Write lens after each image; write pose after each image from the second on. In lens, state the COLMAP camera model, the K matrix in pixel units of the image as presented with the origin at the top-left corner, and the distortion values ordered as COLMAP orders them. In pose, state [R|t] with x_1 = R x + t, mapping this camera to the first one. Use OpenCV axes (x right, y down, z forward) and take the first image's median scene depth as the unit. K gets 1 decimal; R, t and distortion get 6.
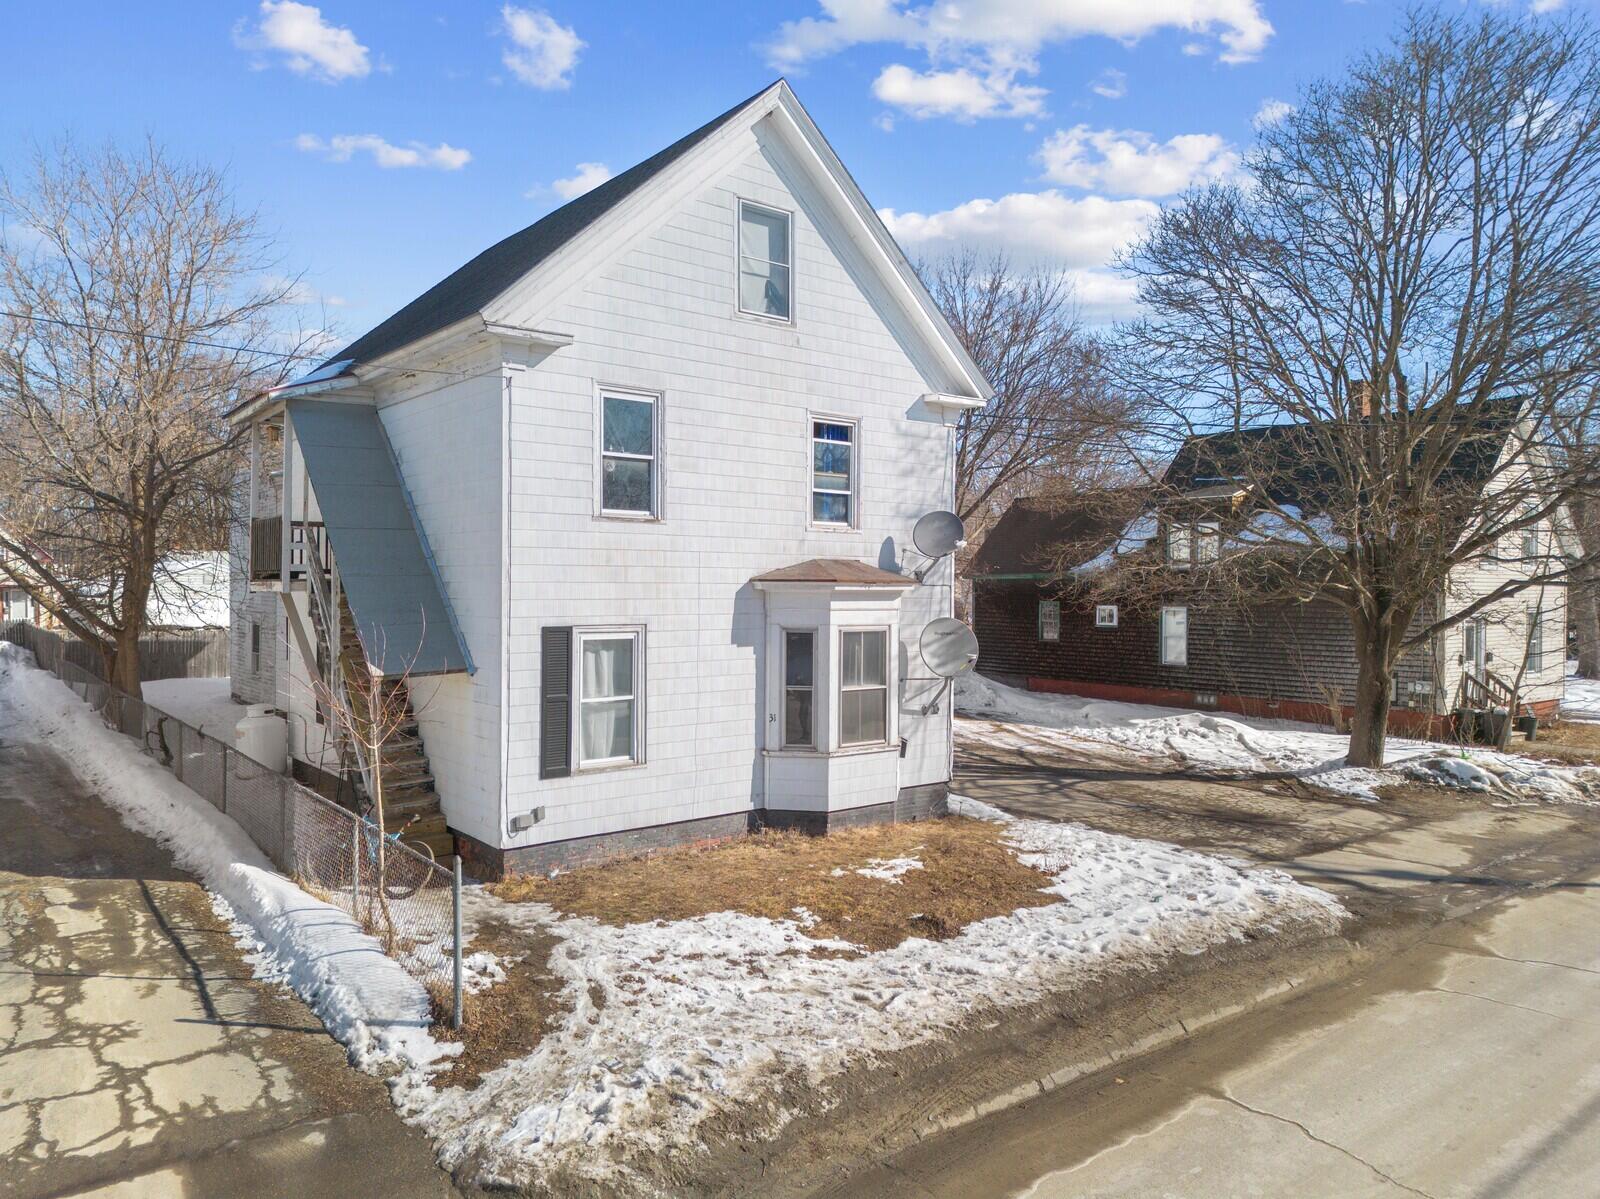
lens RADIAL K [[1119.4, 0, 800.0], [0, 1119.4, 599.5], [0, 0, 1]] dist [0.069411, -0.061869]
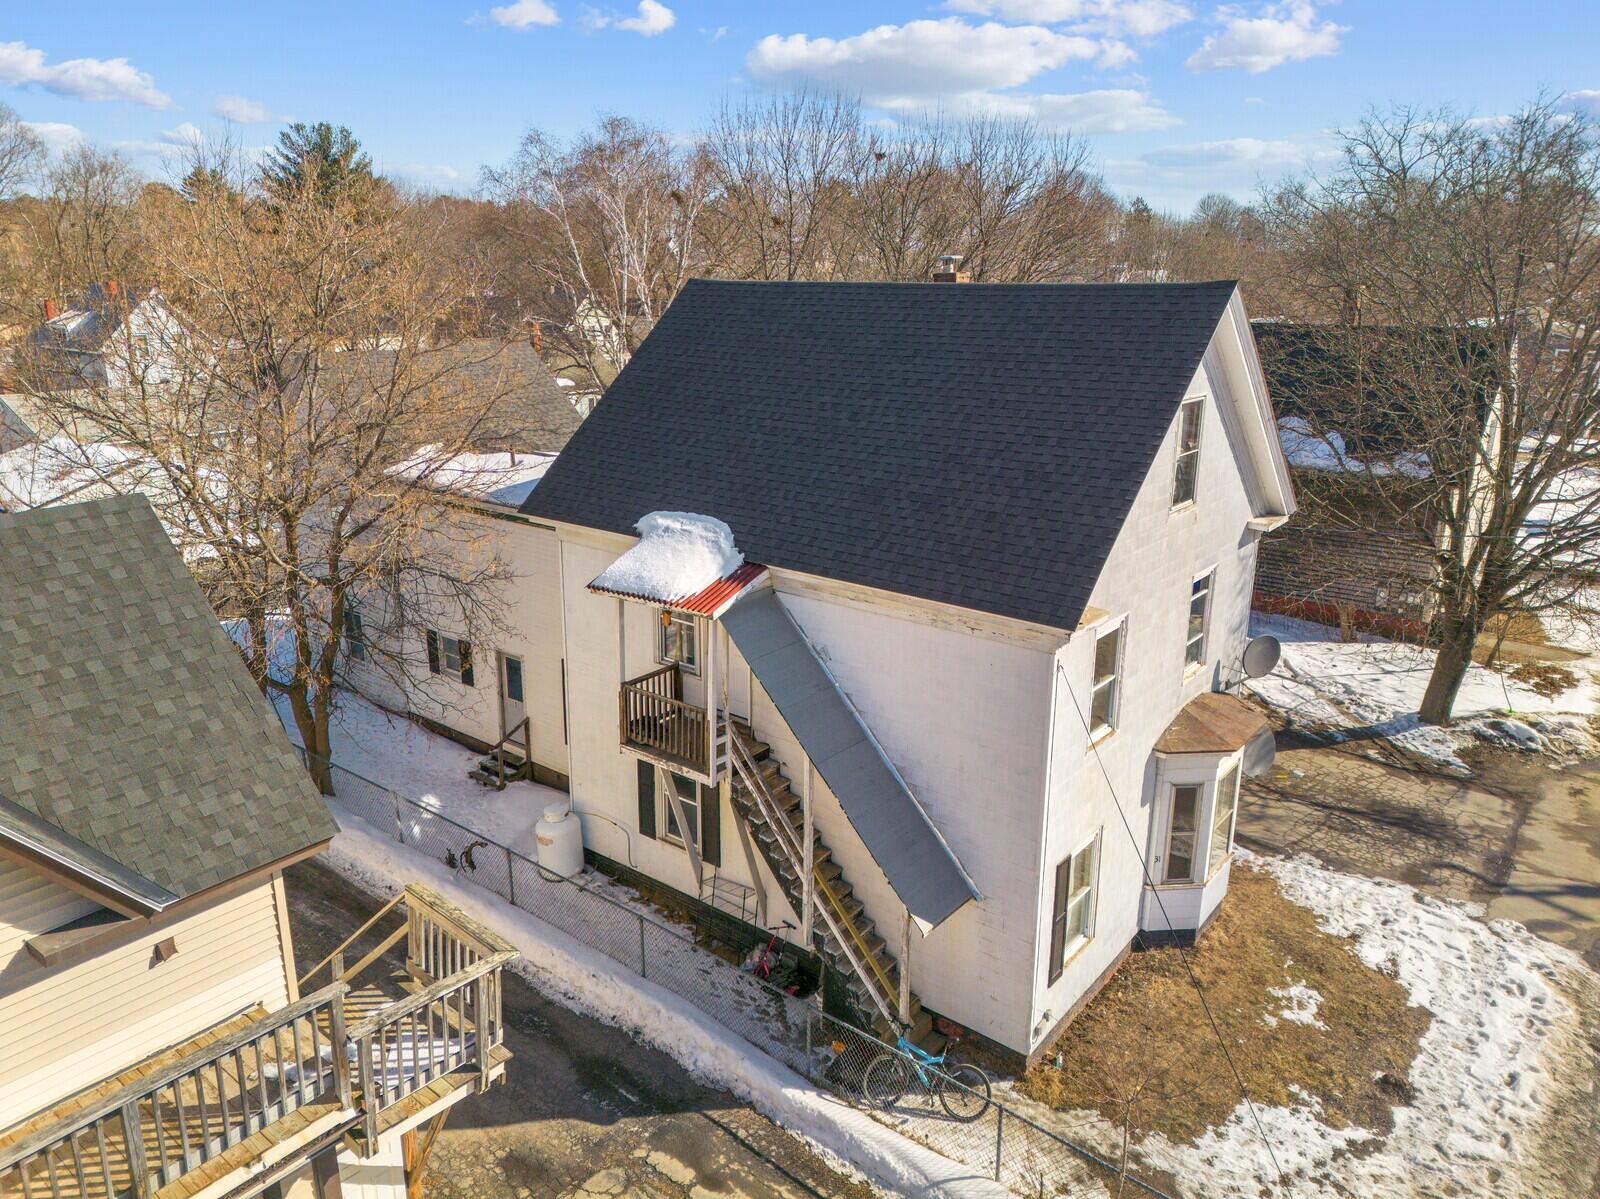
lens RADIAL K [[1116.6, 0, 771.3], [0, 1116.6, 578.9], [0, 0, 1]] dist [0.001795, 0.000590]
pose [[0.978732, -0.062188, 0.195490, -0.612795], [0.010235, 0.966561, 0.256231, -0.462167], [-0.204887, -0.248780, 0.946641, 0.093884]]
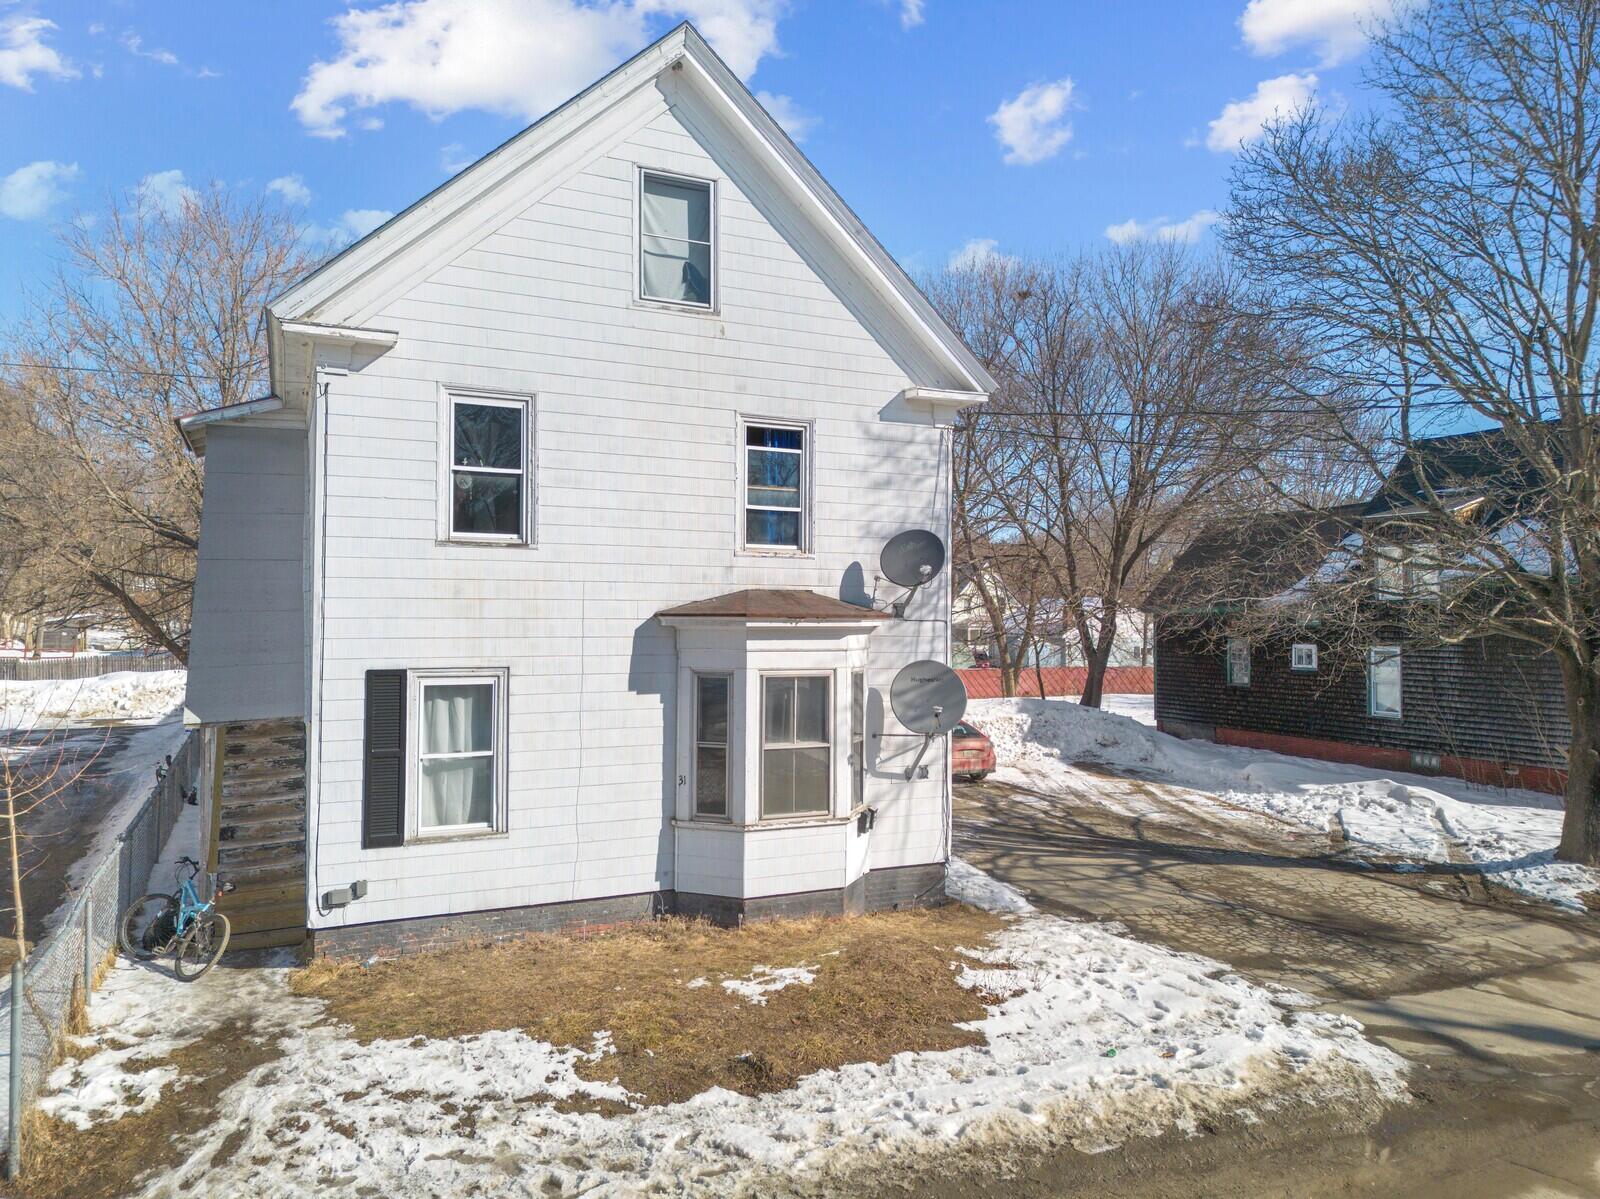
lens RADIAL K [[1119.4, 0, 800.0], [0, 1119.4, 599.5], [0, 0, 1]] dist [0.069411, -0.061869]
pose [[0.970934, -0.005501, -0.239284, 0.265385], [-0.001954, 0.999520, -0.030906, -0.003104], [0.239339, 0.030475, 0.970458, 0.209967]]
